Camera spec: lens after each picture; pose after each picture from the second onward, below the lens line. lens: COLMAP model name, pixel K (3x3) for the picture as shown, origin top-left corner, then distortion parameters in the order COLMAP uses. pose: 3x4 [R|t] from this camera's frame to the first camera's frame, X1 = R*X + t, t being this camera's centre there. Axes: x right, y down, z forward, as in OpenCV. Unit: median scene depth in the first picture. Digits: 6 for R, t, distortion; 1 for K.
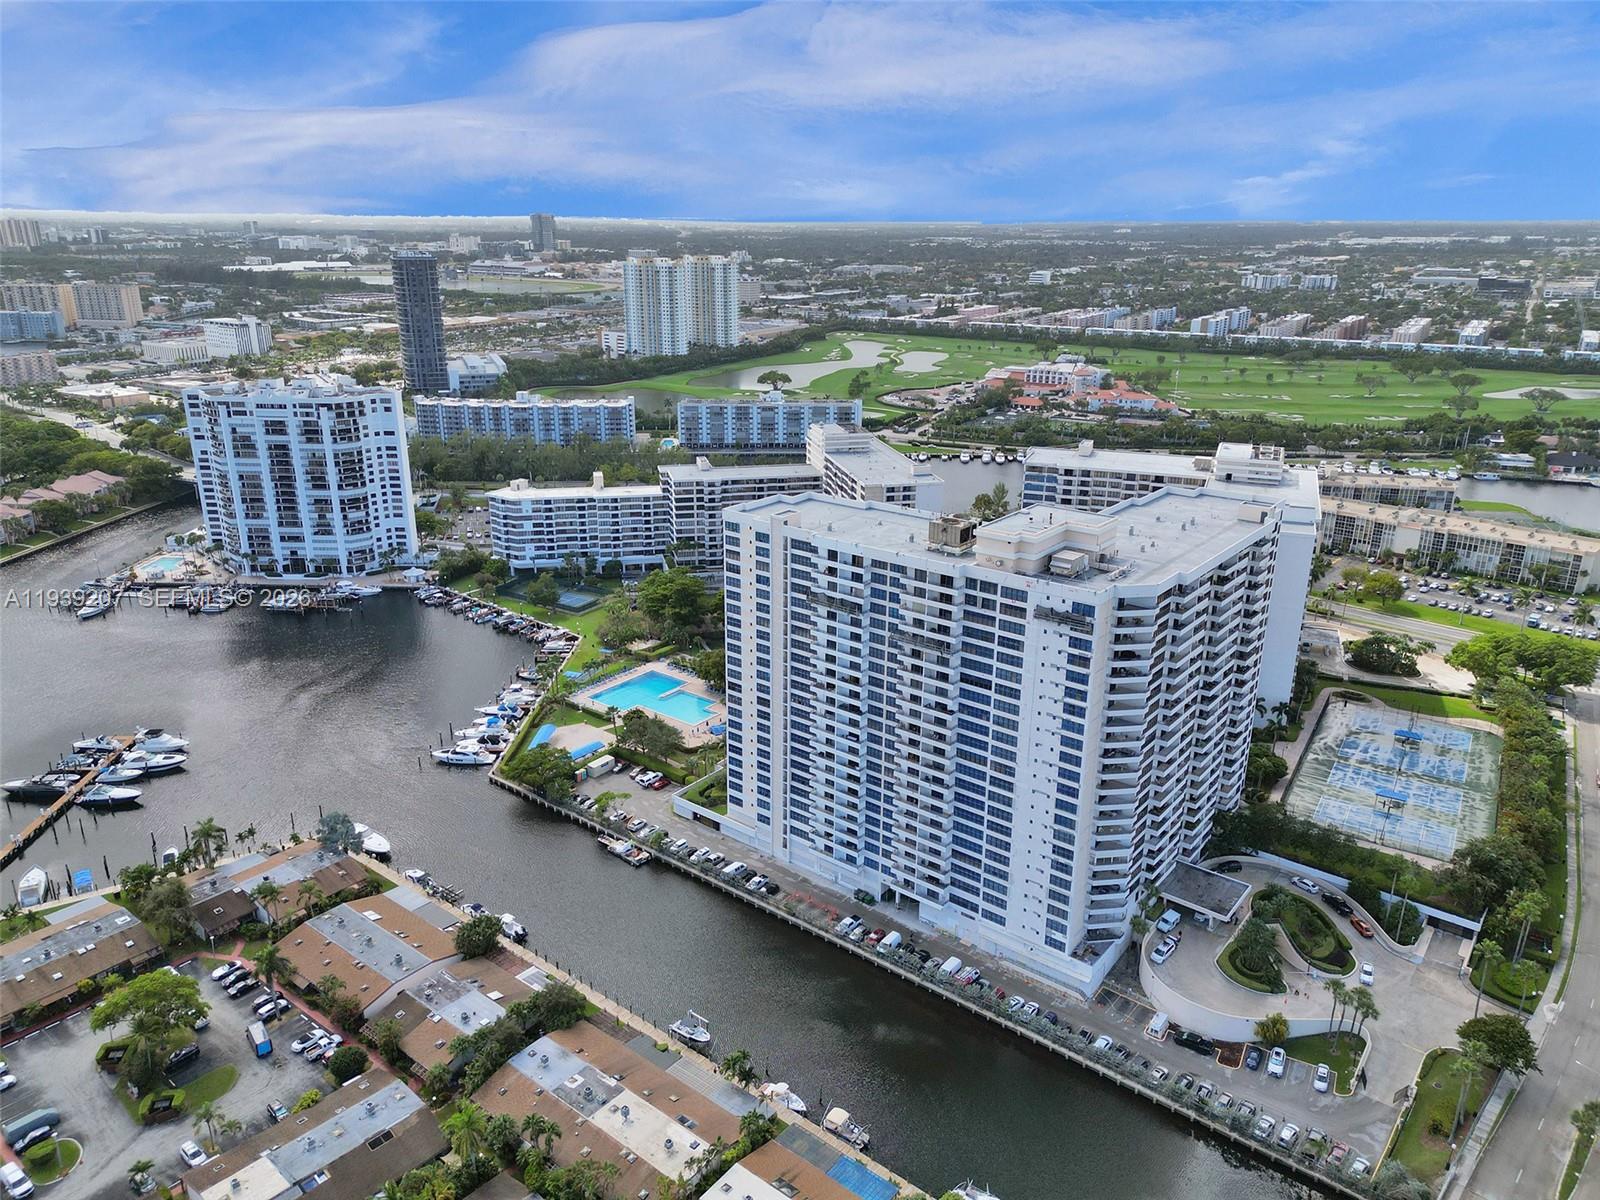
lens RADIAL K [[1122.5, 0, 800.0], [0, 1122.5, 600.0], [0, 0, 1]] dist [0.100692, -0.084412]
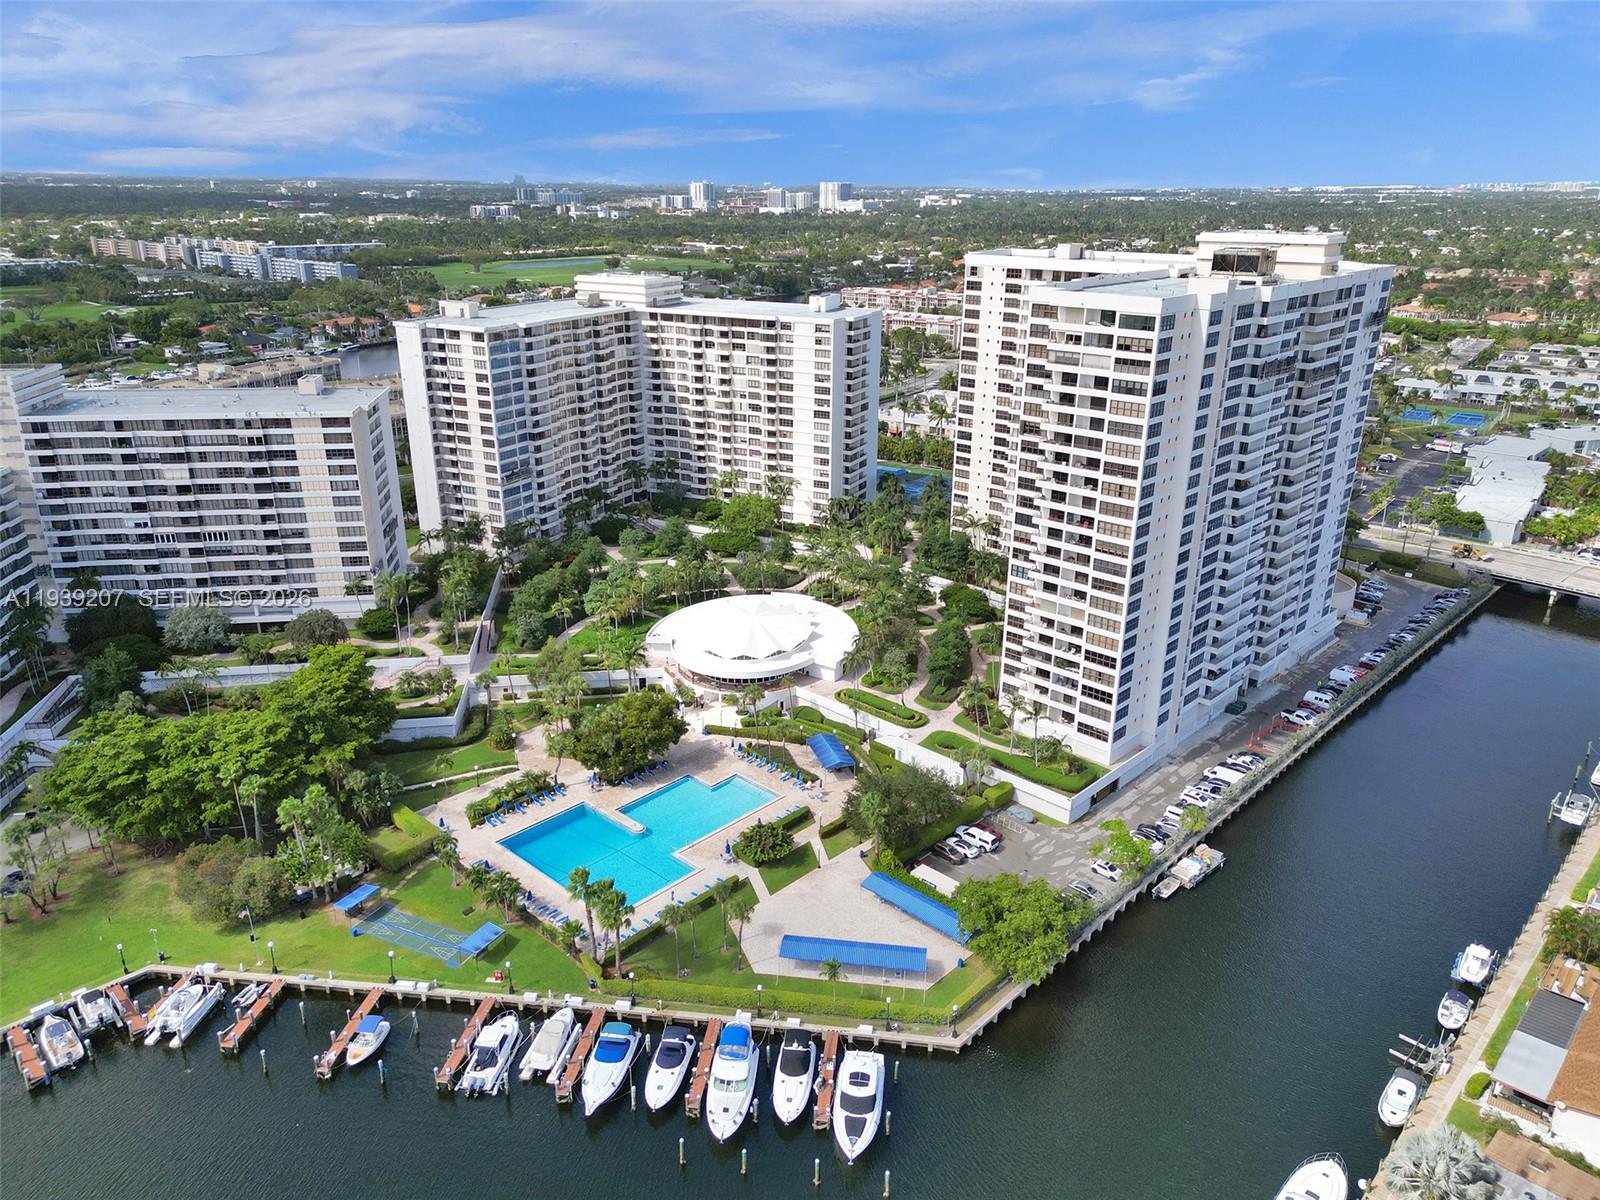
lens RADIAL K [[1127.0, 0, 797.6], [0, 1127.0, 595.4], [0, 0, 1]] dist [0.111222, -0.097495]
pose [[0.087231, -0.347547, 0.933596, -0.433816], [0.319604, 0.897391, 0.304207, -0.109353], [-0.943527, 0.271845, 0.189358, 0.624275]]
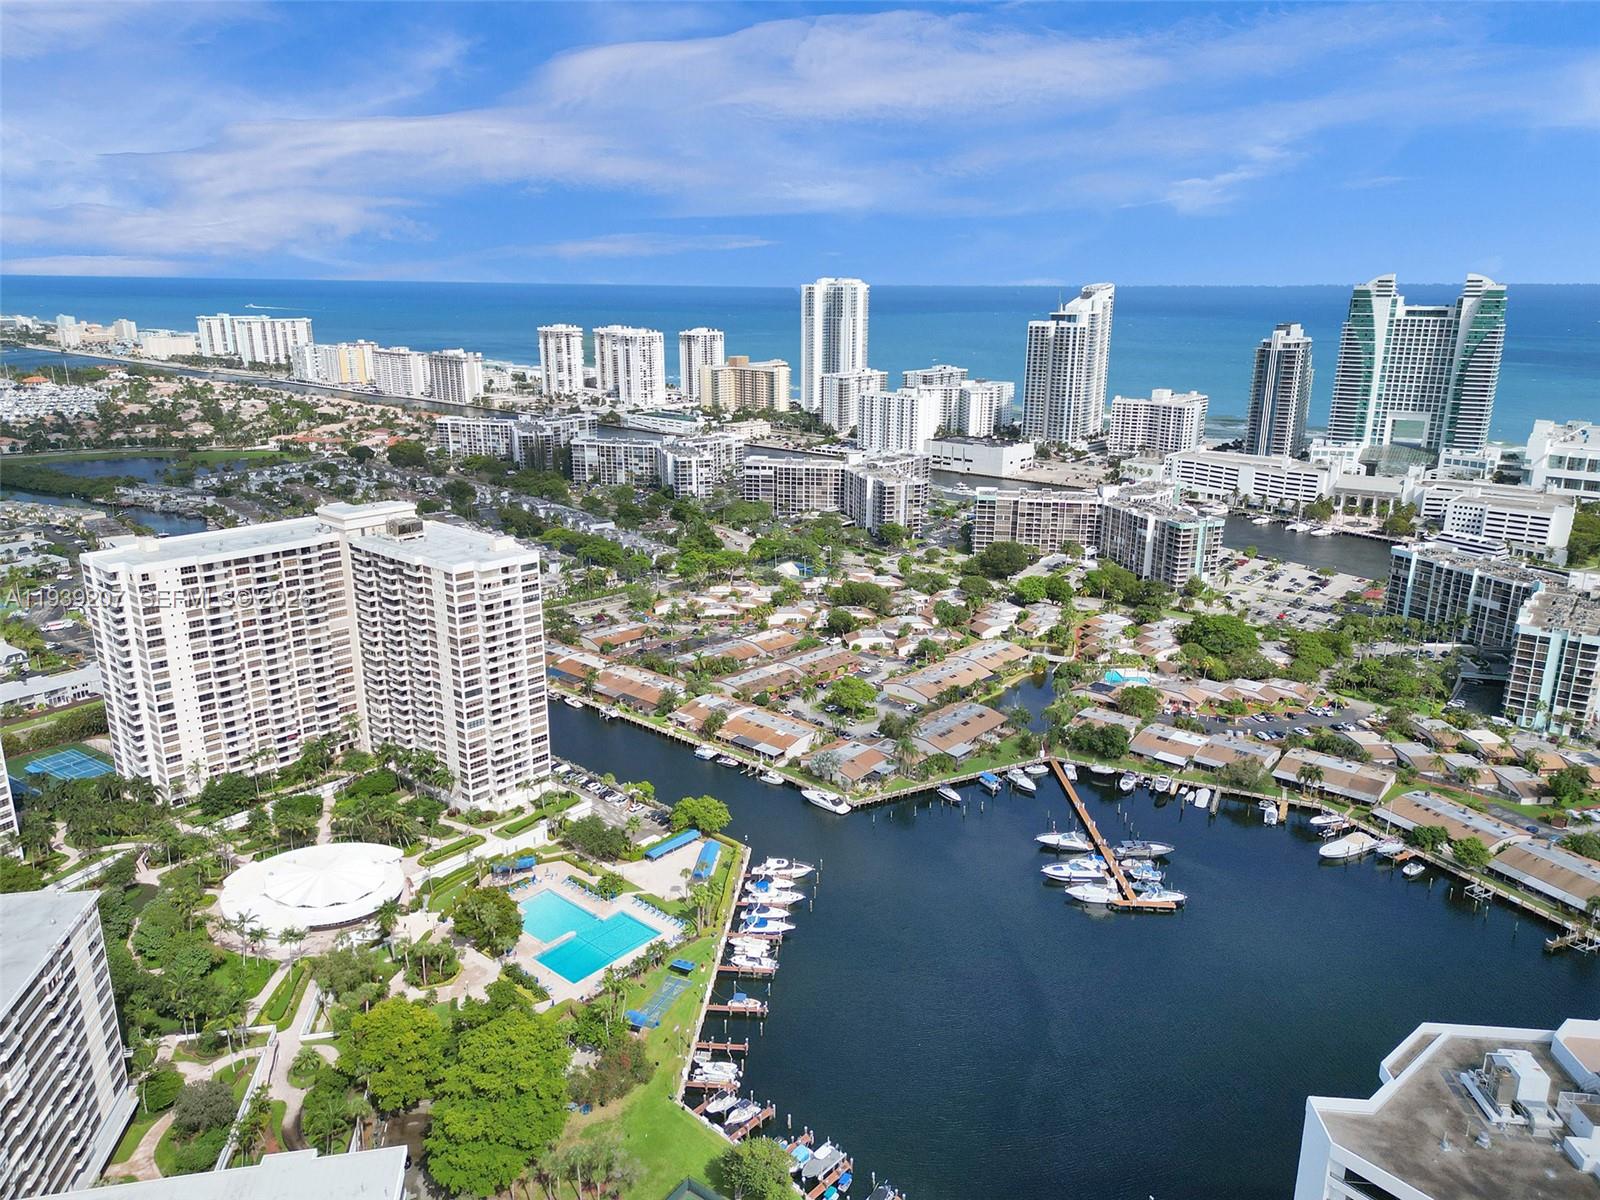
lens RADIAL K [[1122.5, 0, 800.0], [0, 1122.5, 600.0], [0, 0, 1]] dist [0.100692, -0.084412]
pose [[-0.998835, -0.022402, 0.042743, -0.245535], [0.005947, 0.821842, 0.569684, -0.448496], [-0.047890, 0.569274, -0.820752, 1.186529]]
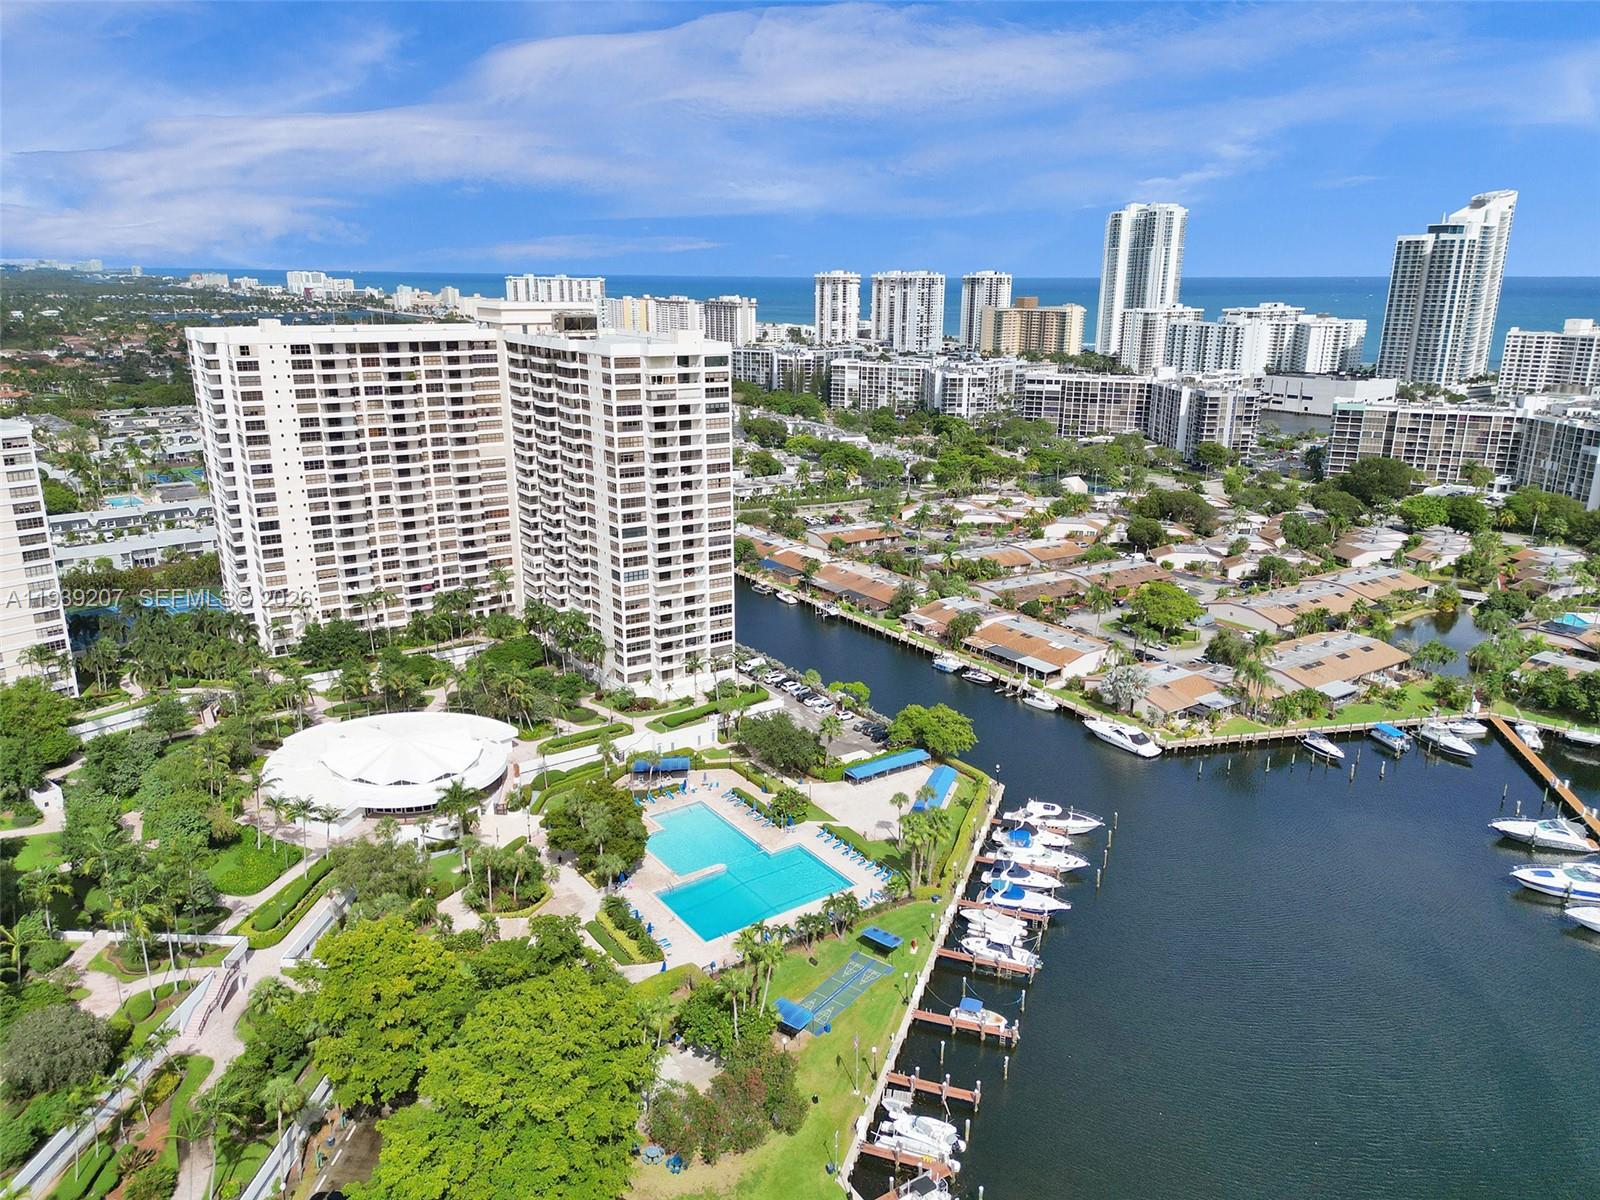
lens RADIAL K [[1123.1, 0, 802.3], [0, 1123.1, 598.6], [0, 0, 1]] dist [0.115113, -0.116258]
pose [[-0.958207, -0.090200, 0.271482, -0.227368], [0.081336, 0.823927, 0.560829, -0.243291], [-0.274269, 0.559472, -0.782156, 1.037017]]
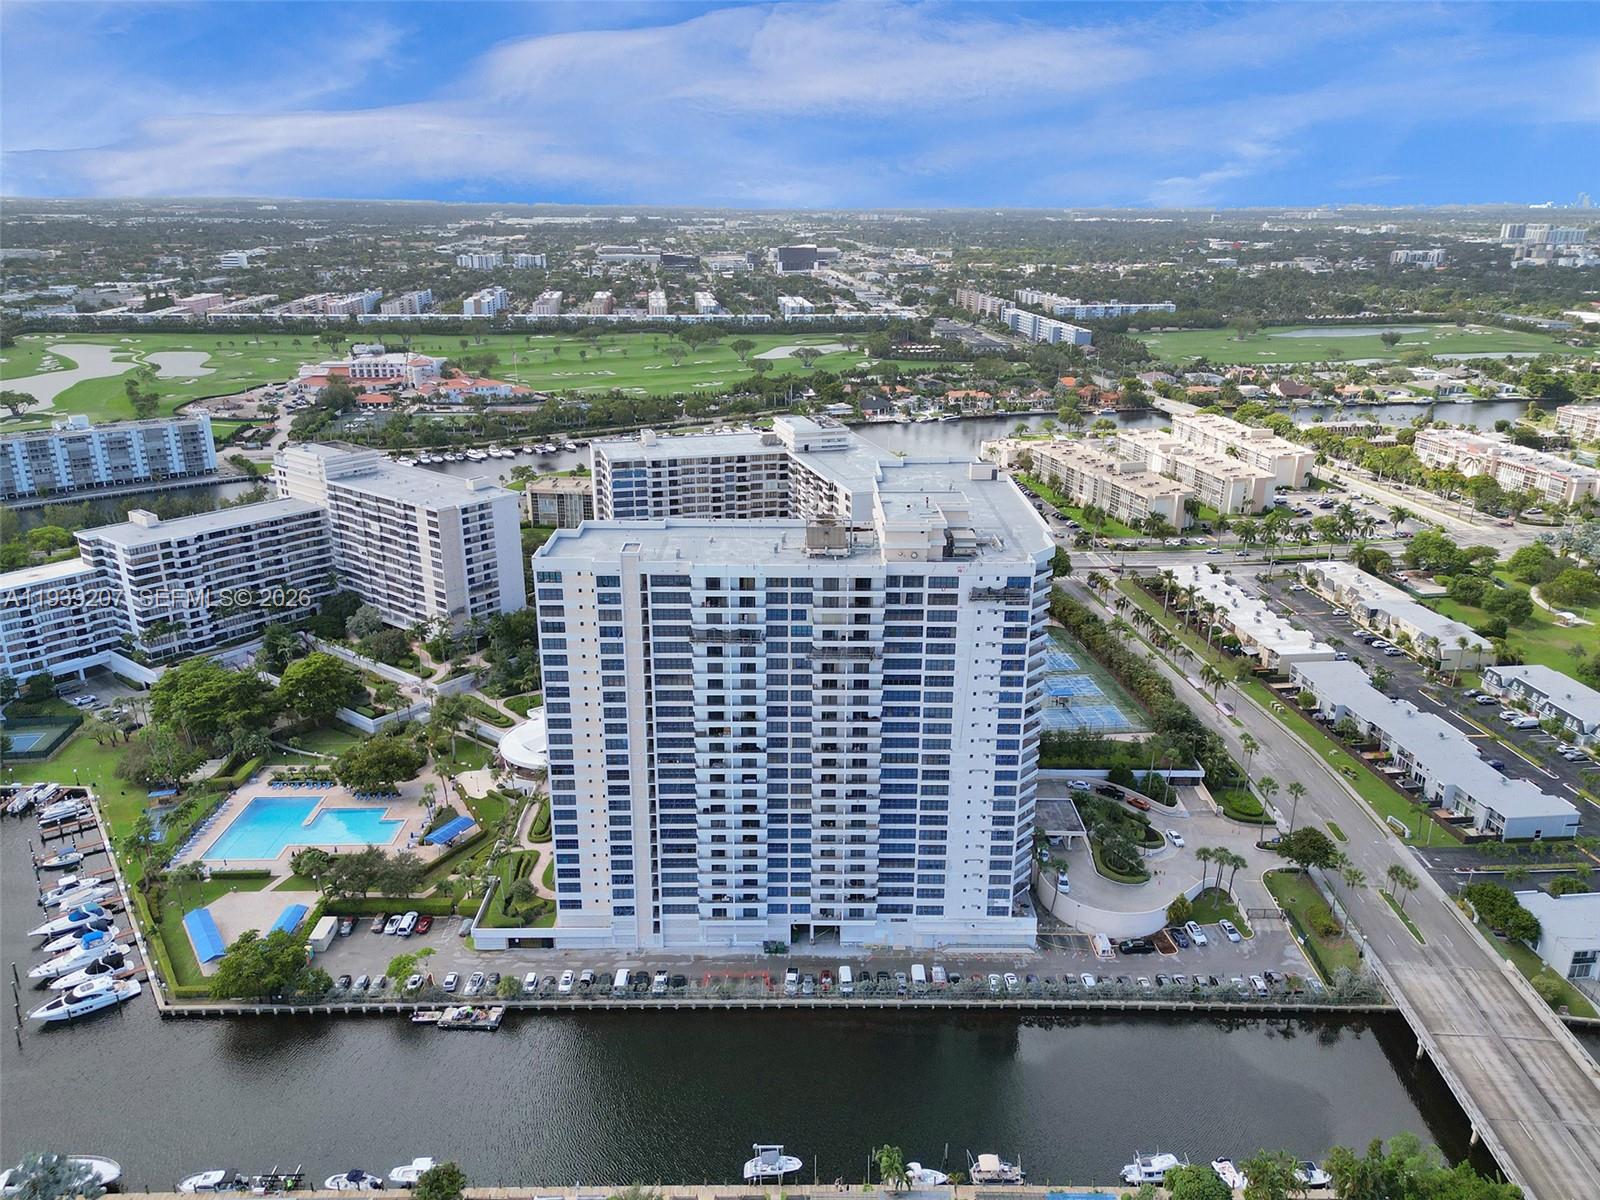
lens RADIAL K [[1154.7, 0, 800.0], [0, 1154.7, 600.0], [0, 0, 1]] dist [0.106261, -0.092428]
pose [[0.777888, -0.207583, 0.593128, -0.234773], [0.202512, 0.976319, 0.076098, -0.042425], [-0.594878, 0.060920, 0.801504, 0.121882]]
